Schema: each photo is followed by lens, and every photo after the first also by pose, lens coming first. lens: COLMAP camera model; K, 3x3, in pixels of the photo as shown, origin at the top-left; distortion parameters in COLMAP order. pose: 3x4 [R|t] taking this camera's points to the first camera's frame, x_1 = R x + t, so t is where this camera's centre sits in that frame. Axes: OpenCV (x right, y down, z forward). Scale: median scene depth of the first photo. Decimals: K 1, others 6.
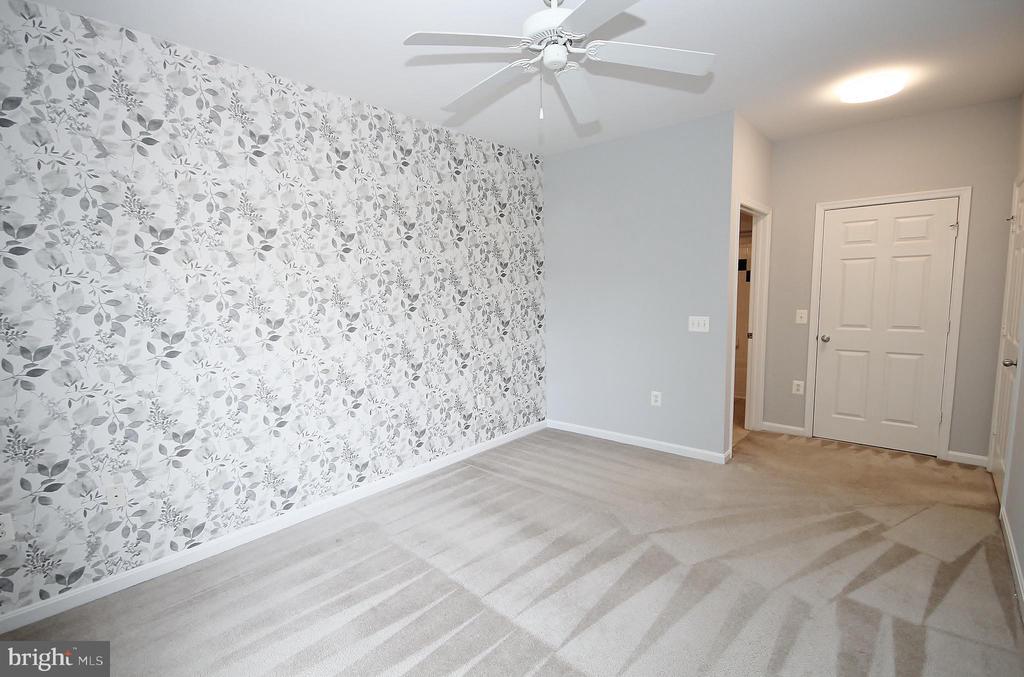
lens RADIAL K [[475.3, 0, 511.8], [0, 475.3, 336.7], [0, 0, 1]] dist [0.004183, -0.006119]
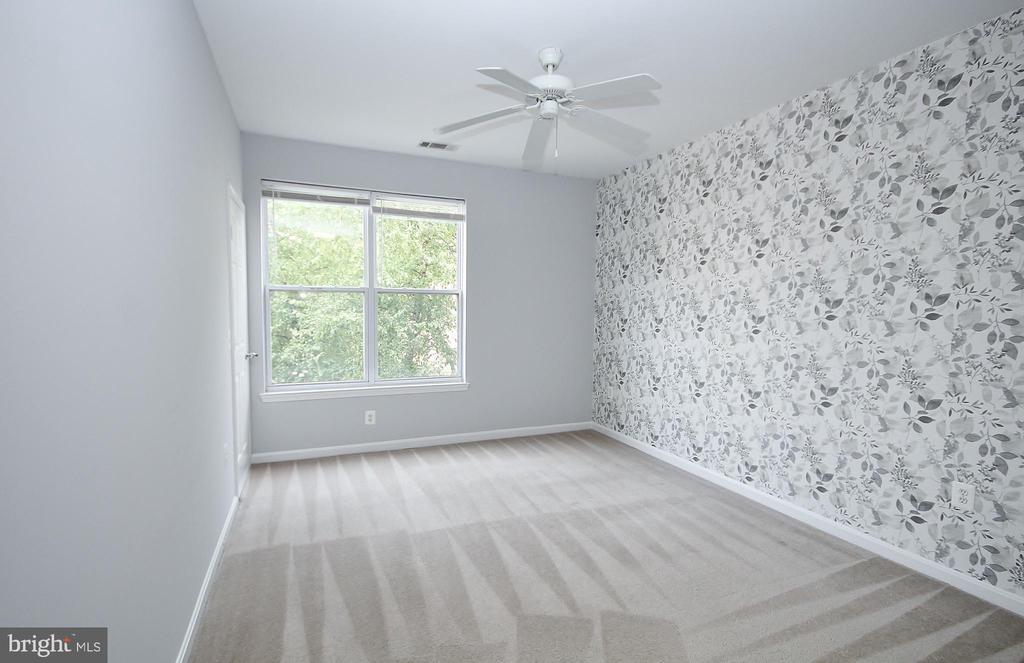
lens RADIAL K [[485.0, 0, 512.0], [0, 485.0, 332.1], [0, 0, 1]] dist [0.003572, 0.000464]
pose [[-0.424866, 0.061437, -0.903169, 0.846791], [-0.101633, 0.988150, 0.115027, -0.081637], [0.899533, 0.140663, -0.413588, 0.958062]]
